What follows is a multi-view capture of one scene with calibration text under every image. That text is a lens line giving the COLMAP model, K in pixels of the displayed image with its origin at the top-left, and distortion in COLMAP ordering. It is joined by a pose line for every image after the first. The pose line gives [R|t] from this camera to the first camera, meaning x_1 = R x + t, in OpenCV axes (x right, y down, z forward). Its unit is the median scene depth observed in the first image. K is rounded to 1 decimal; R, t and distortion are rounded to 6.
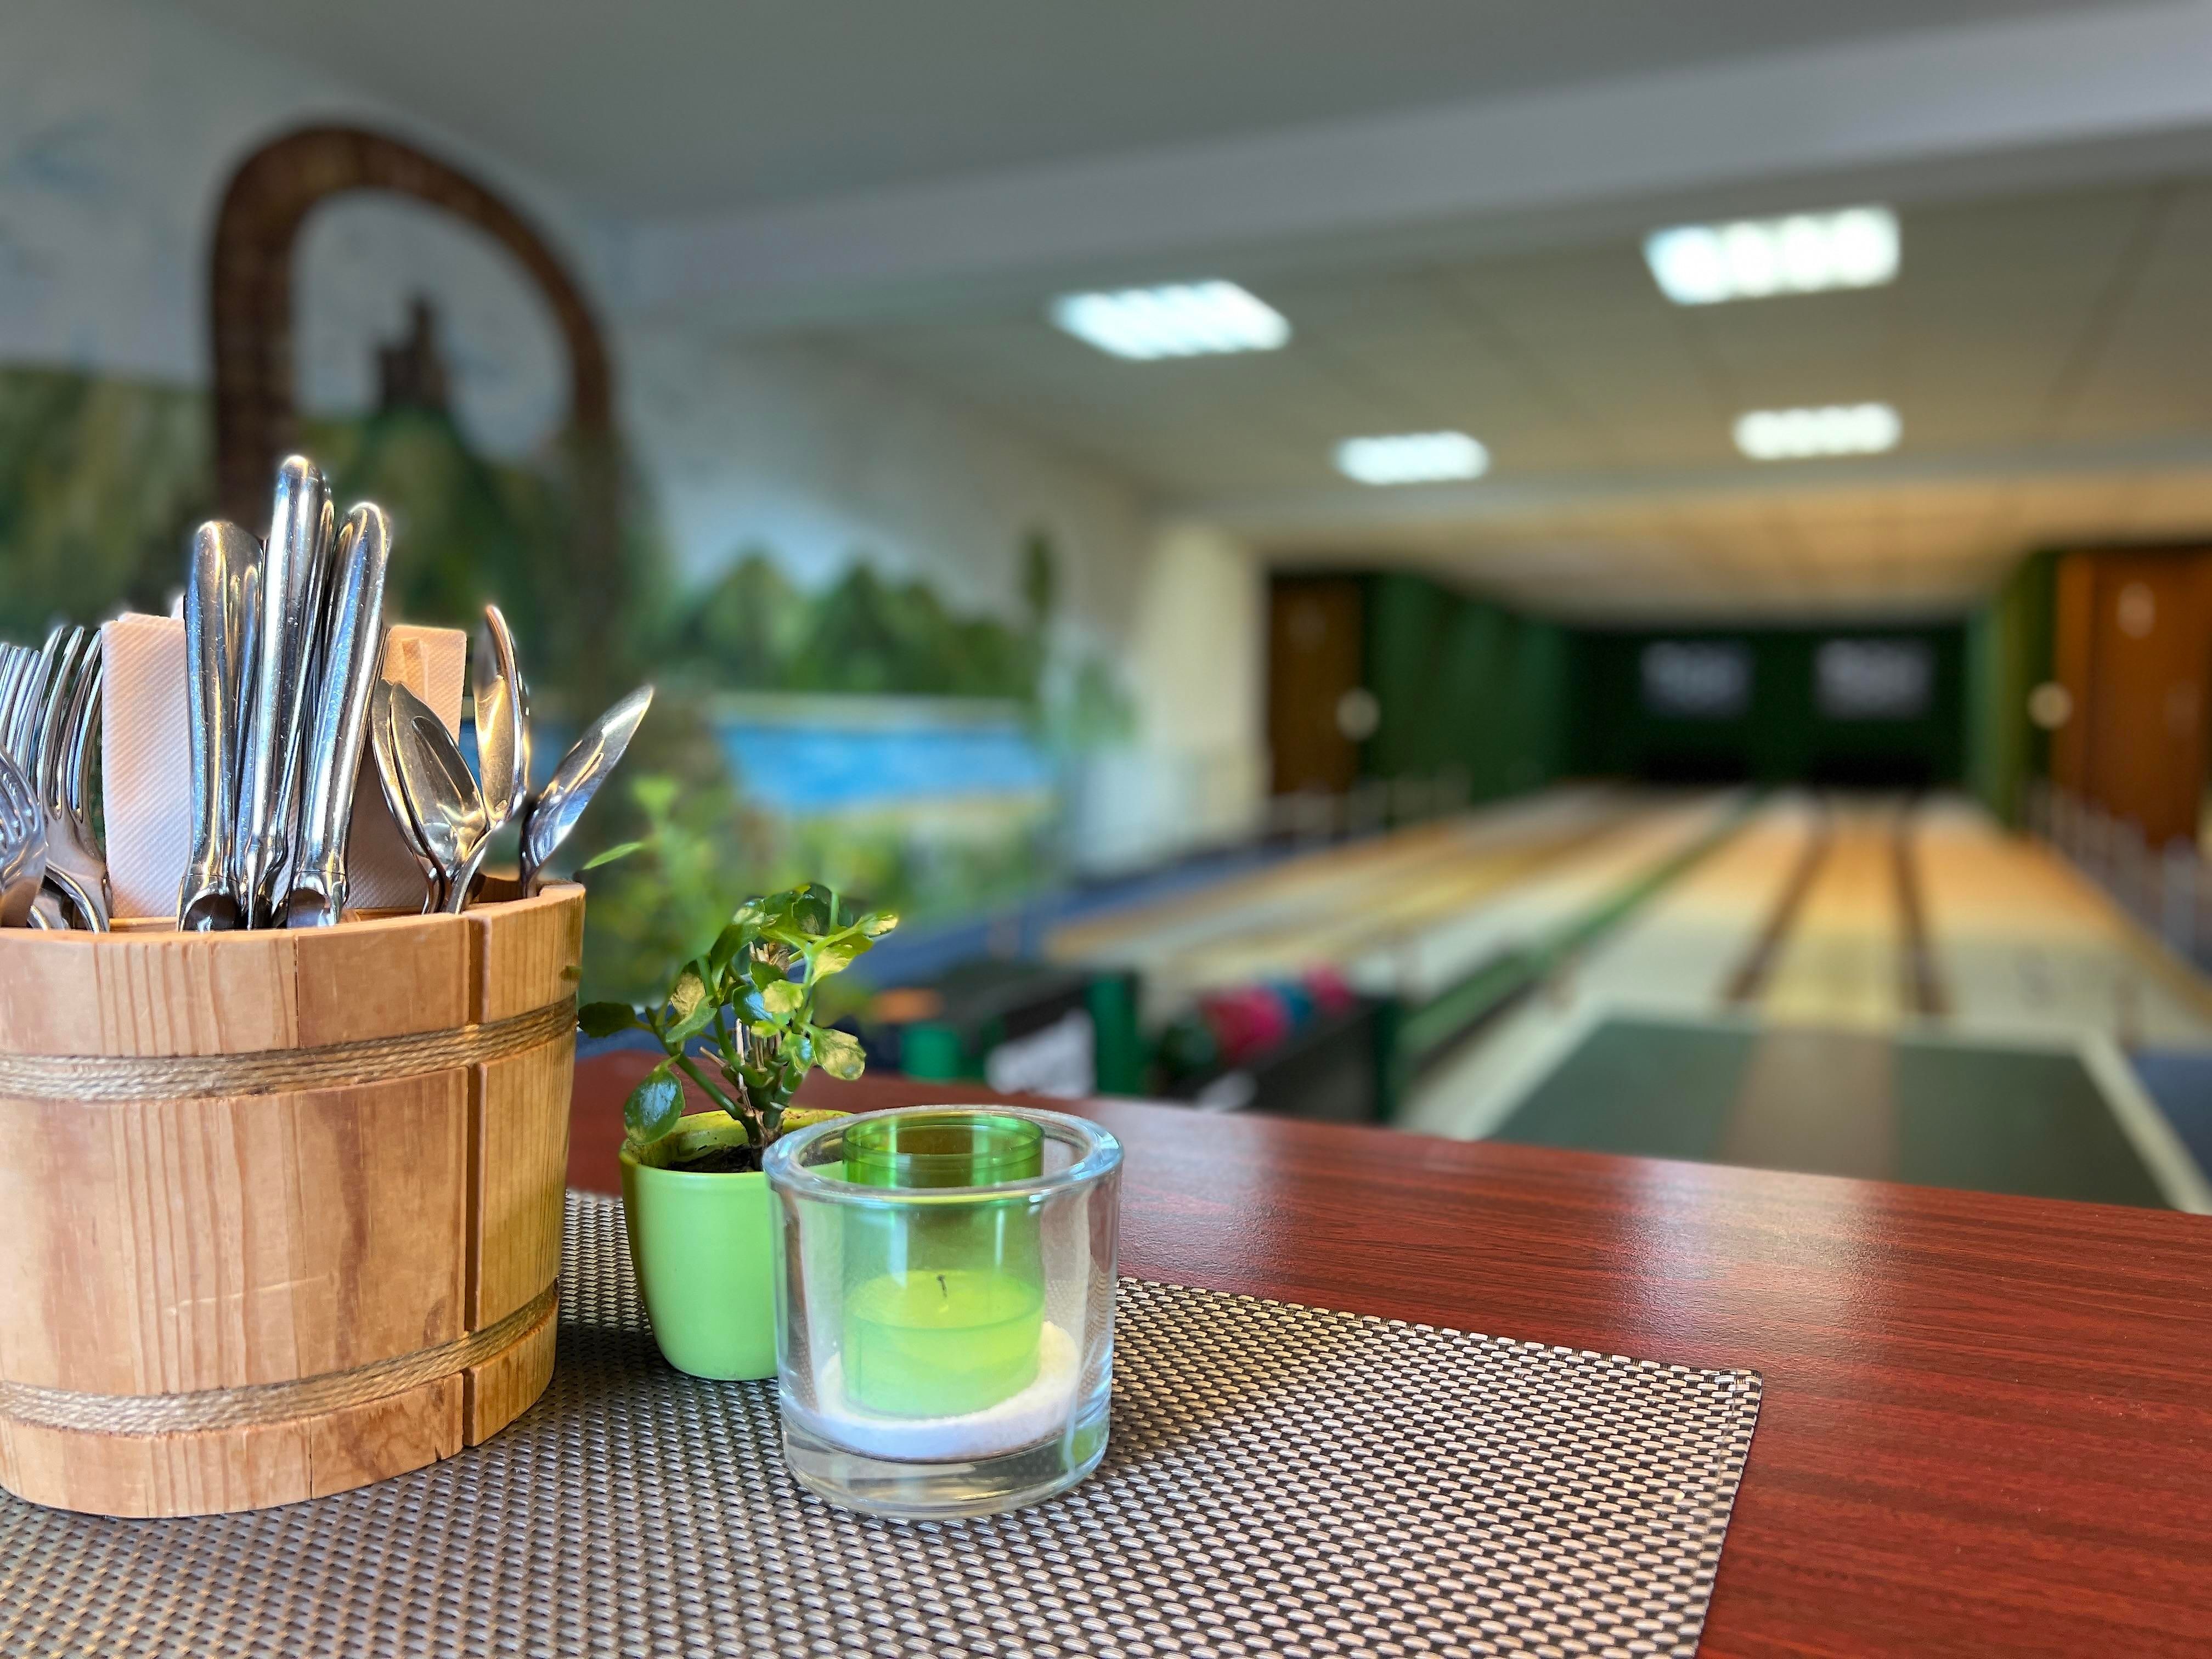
lens RADIAL K [[1680.9, 0, 1110.8], [0, 1680.9, 831.4], [0, 0, 1]] dist [0.027346, -0.005270]
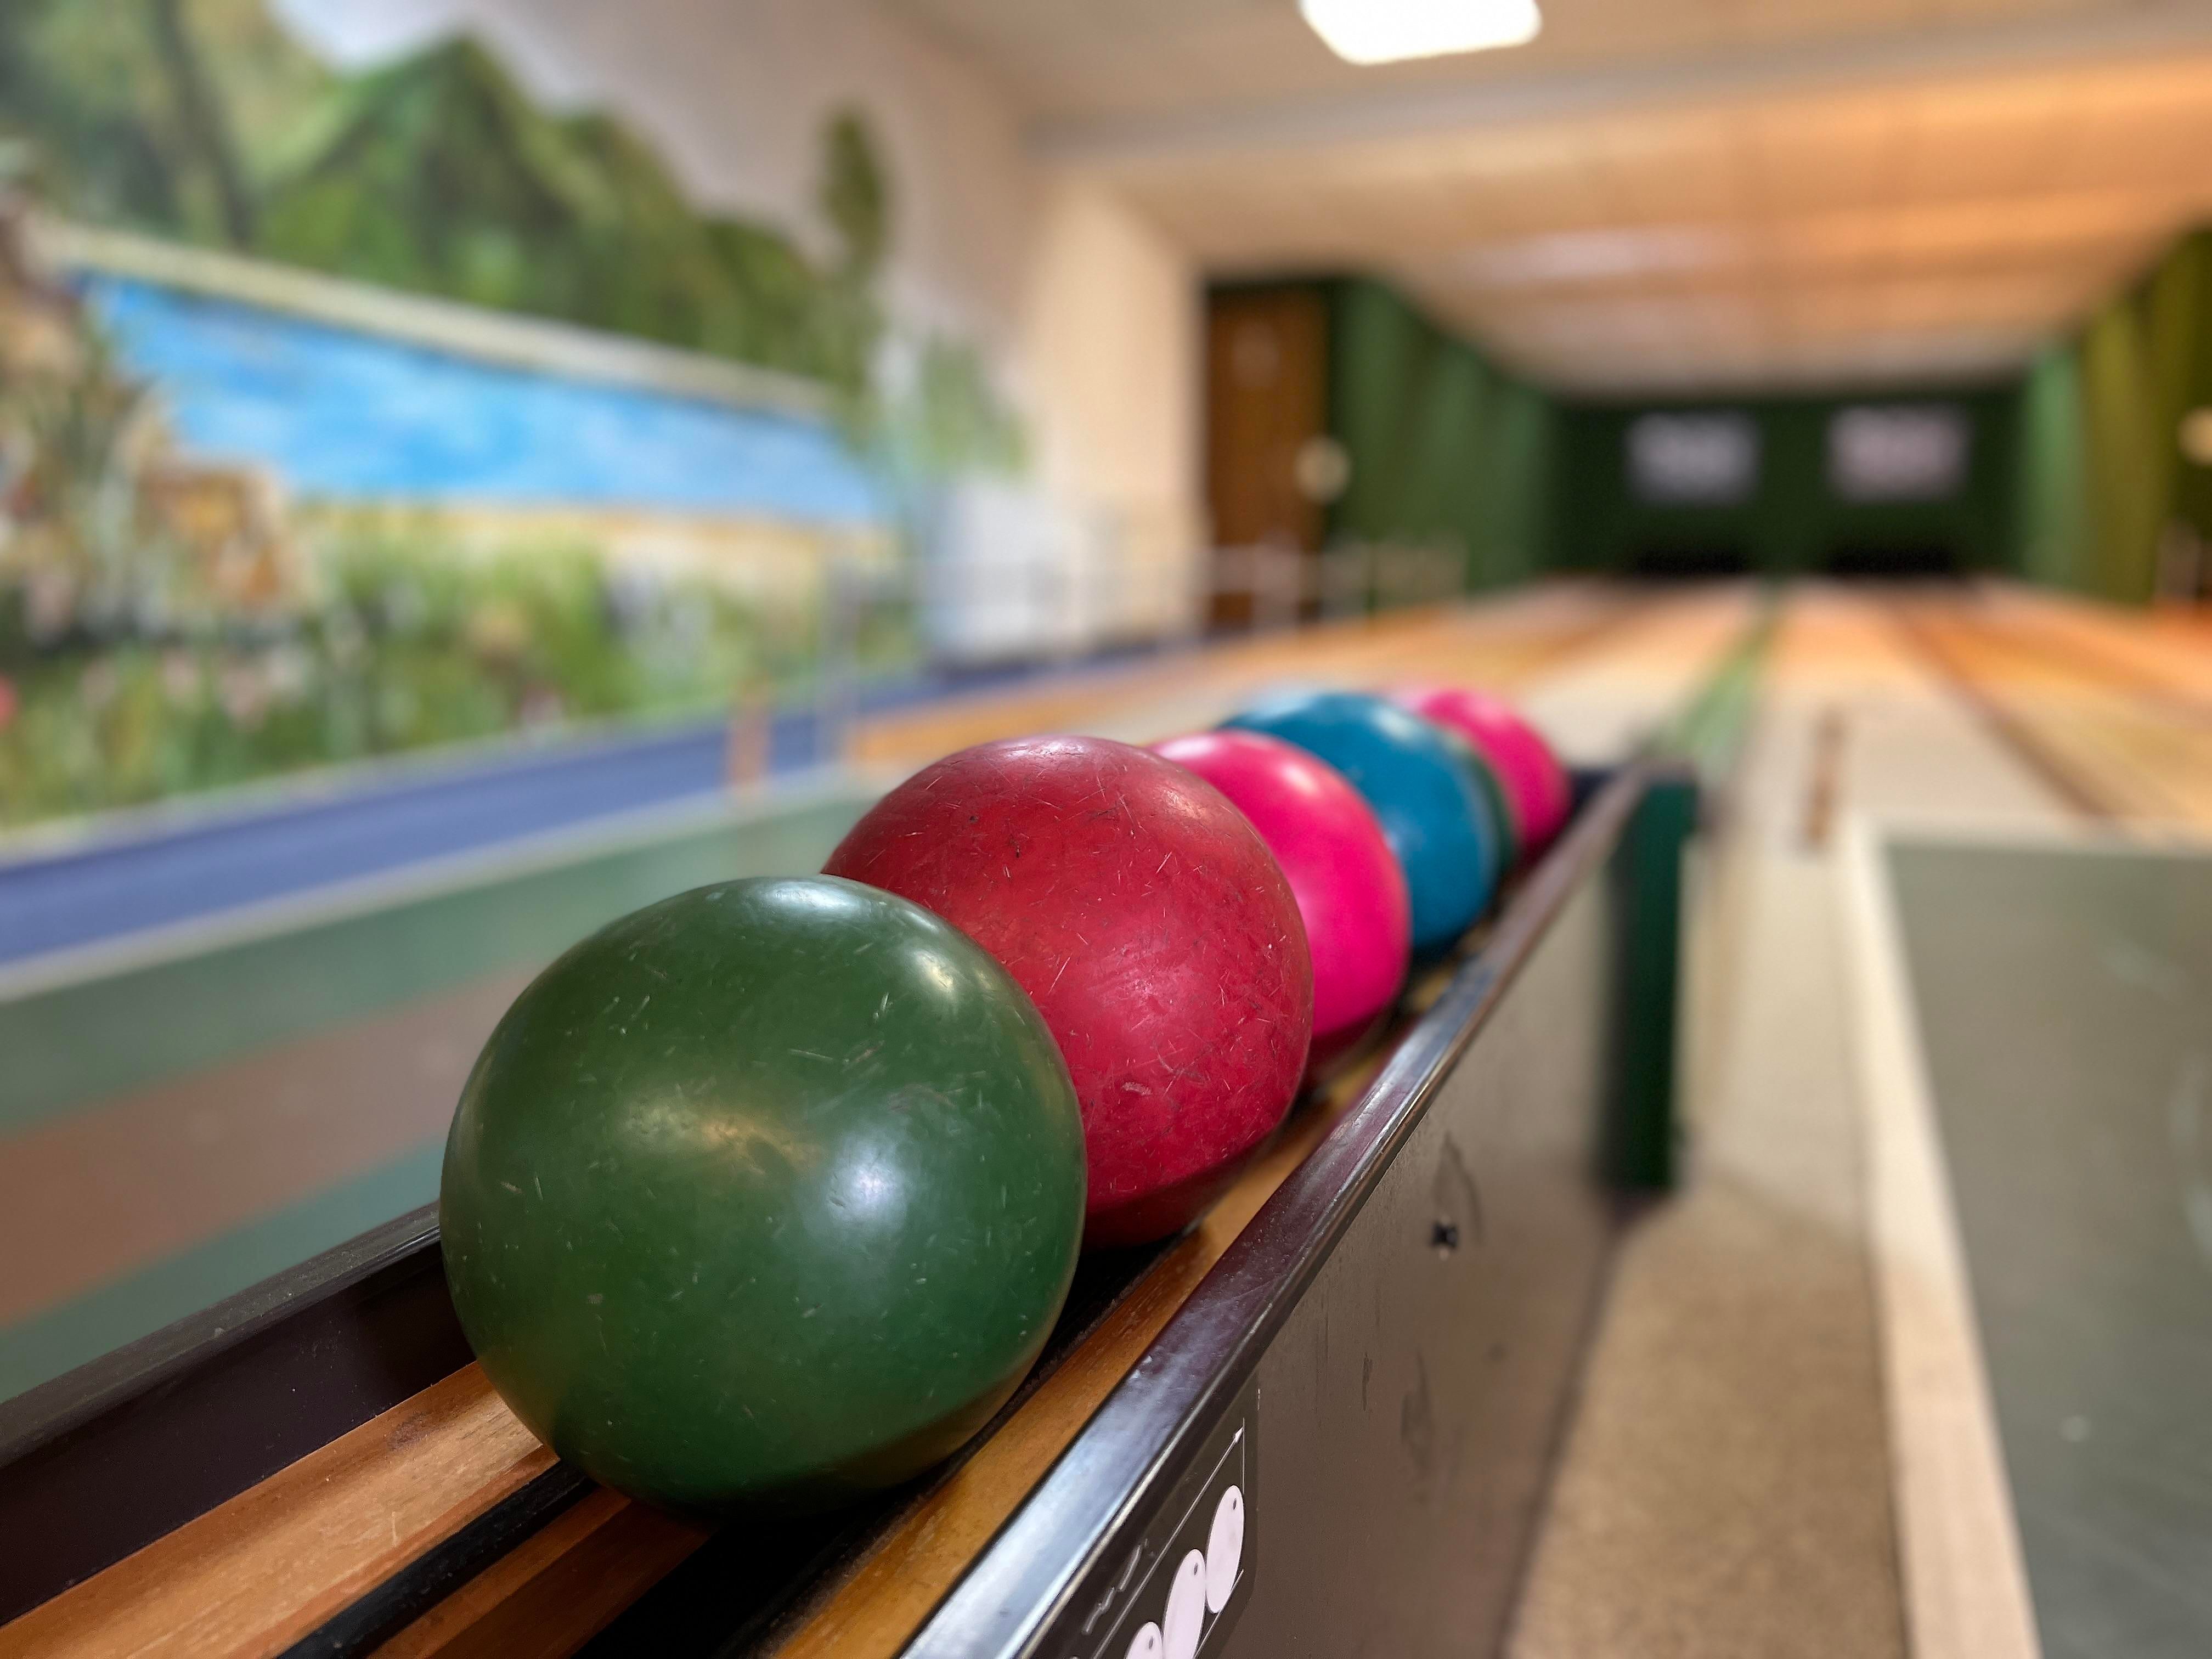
lens RADIAL K [[1680.9, 0, 1105.9], [0, 1680.9, 827.8], [0, 0, 1]] dist [0.027346, -0.005270]
pose [[0.999060, -0.023733, 0.036284, 0.017959], [0.020386, 0.995735, 0.089978, 0.027353], [-0.038265, -0.089153, 0.995283, 0.257537]]
